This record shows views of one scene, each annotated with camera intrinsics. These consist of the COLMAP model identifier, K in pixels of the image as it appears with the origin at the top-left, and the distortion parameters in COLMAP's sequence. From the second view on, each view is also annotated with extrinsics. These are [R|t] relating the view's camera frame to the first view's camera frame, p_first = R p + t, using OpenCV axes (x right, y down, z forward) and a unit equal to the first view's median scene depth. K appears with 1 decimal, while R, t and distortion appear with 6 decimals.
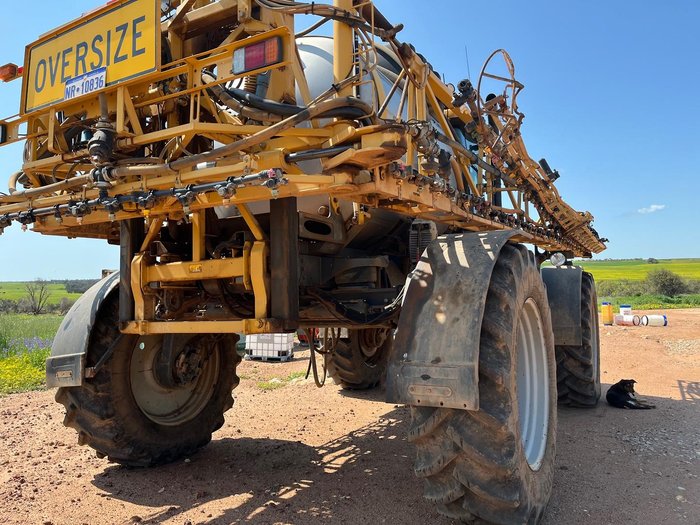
lens RADIAL K [[535.1, 0, 344.6], [0, 535.1, 262.0], [0, 0, 1]] dist [0.065662, -0.100055]
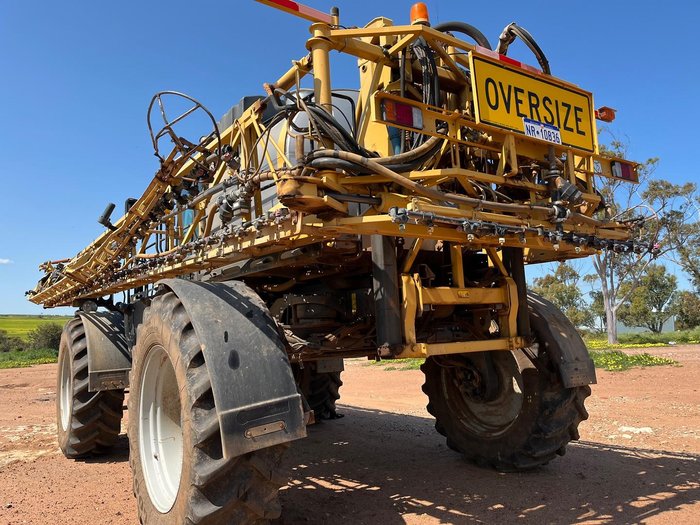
lens RADIAL K [[535.1, 0, 344.6], [0, 535.1, 262.0], [0, 0, 1]] dist [0.065662, -0.100055]
pose [[0.434117, 0.125121, 0.892125, -1.396666], [-0.031487, 0.991810, -0.123780, 0.091875], [-0.900306, 0.025645, 0.434501, 0.738441]]
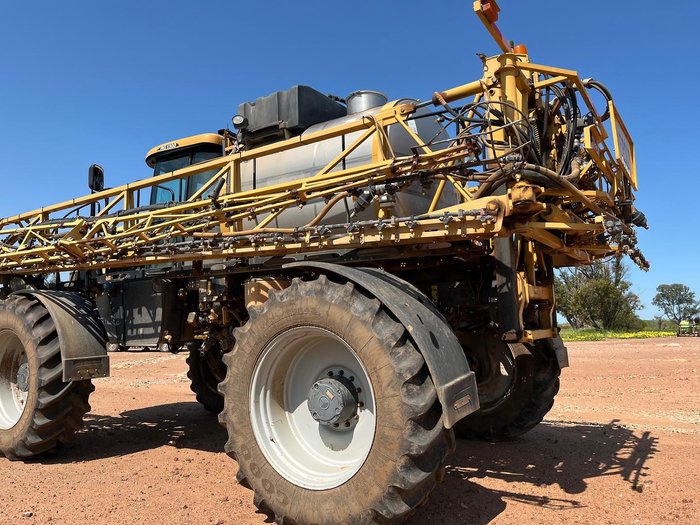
lens RADIAL K [[535.7, 0, 345.5], [0, 535.7, 259.1], [0, 0, 1]] dist [0.060842, -0.092970]
pose [[0.057703, 0.140345, 0.988420, -1.664357], [-0.052712, 0.989117, -0.137367, 0.144448], [-0.996941, -0.044175, 0.064473, 1.399915]]
